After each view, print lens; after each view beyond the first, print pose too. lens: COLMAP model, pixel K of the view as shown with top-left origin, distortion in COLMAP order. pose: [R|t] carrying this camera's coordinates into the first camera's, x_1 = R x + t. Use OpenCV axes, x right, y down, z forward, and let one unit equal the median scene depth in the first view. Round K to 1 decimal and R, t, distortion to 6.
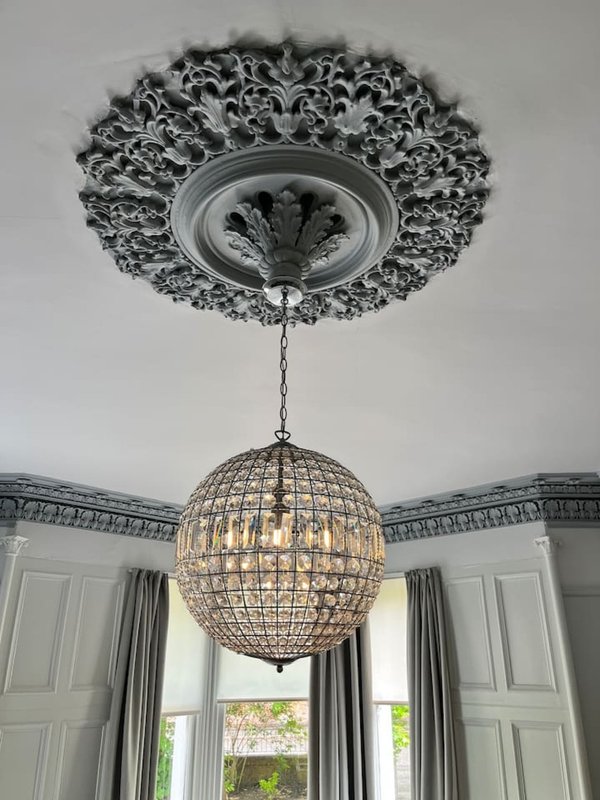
lens RADIAL K [[610.5, 0, 305.8], [0, 610.5, 397.7], [0, 0, 1]] dist [0.037077, -0.036863]
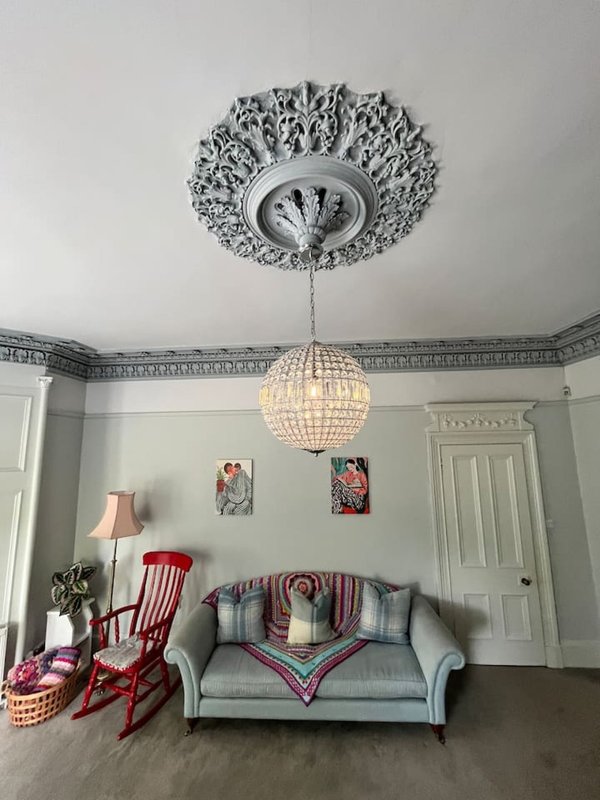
lens RADIAL K [[321.7, 0, 300.3], [0, 321.7, 400.8], [0, 0, 1]] dist [-0.002722, 0.000307]
pose [[0.073761, 0.145604, 0.986589, -0.325995], [-0.380267, 0.918649, -0.107147, 0.120020], [-0.921931, -0.367264, 0.123129, 0.281144]]
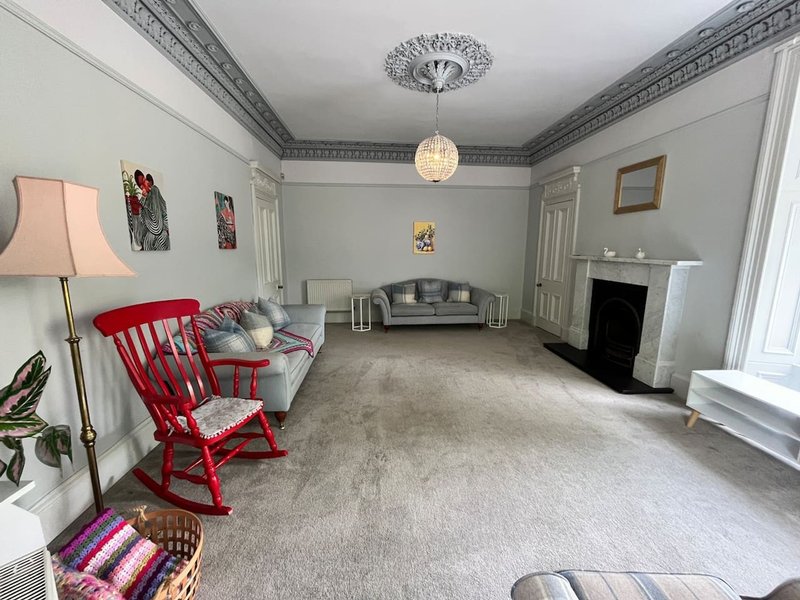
lens RADIAL K [[321.7, 0, 398.8], [0, 321.7, 300.7], [0, 0, 1]] dist [-0.002722, 0.000307]
pose [[-0.998623, 0.016348, -0.049843, 0.120011], [0.027667, 0.971433, -0.235694, 0.601562], [0.044566, -0.236748, -0.970548, 0.988363]]
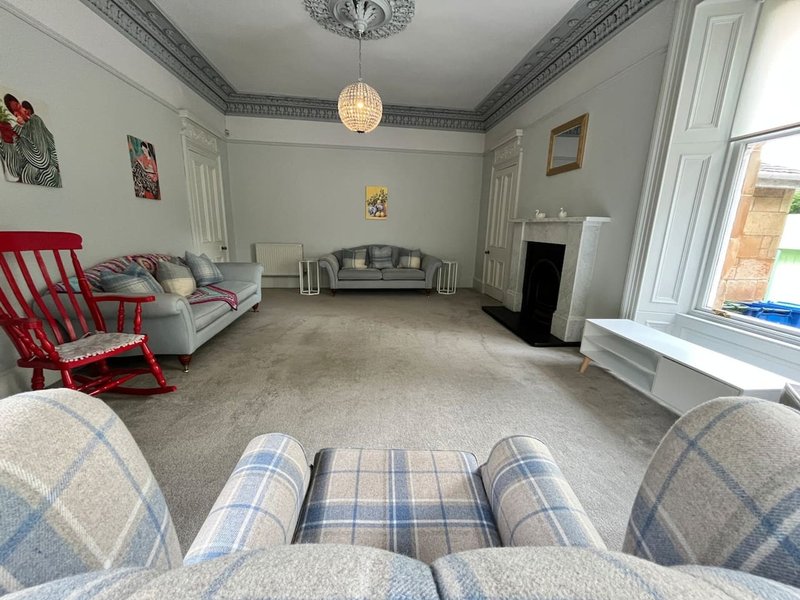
lens RADIAL K [[321.7, 0, 398.0], [0, 321.7, 300.4], [0, 0, 1]] dist [-0.002722, 0.000307]
pose [[-0.995806, 0.005349, -0.091334, -0.034863], [0.021466, 0.984083, -0.176410, 0.671150], [0.088937, -0.177631, -0.980070, 0.990498]]
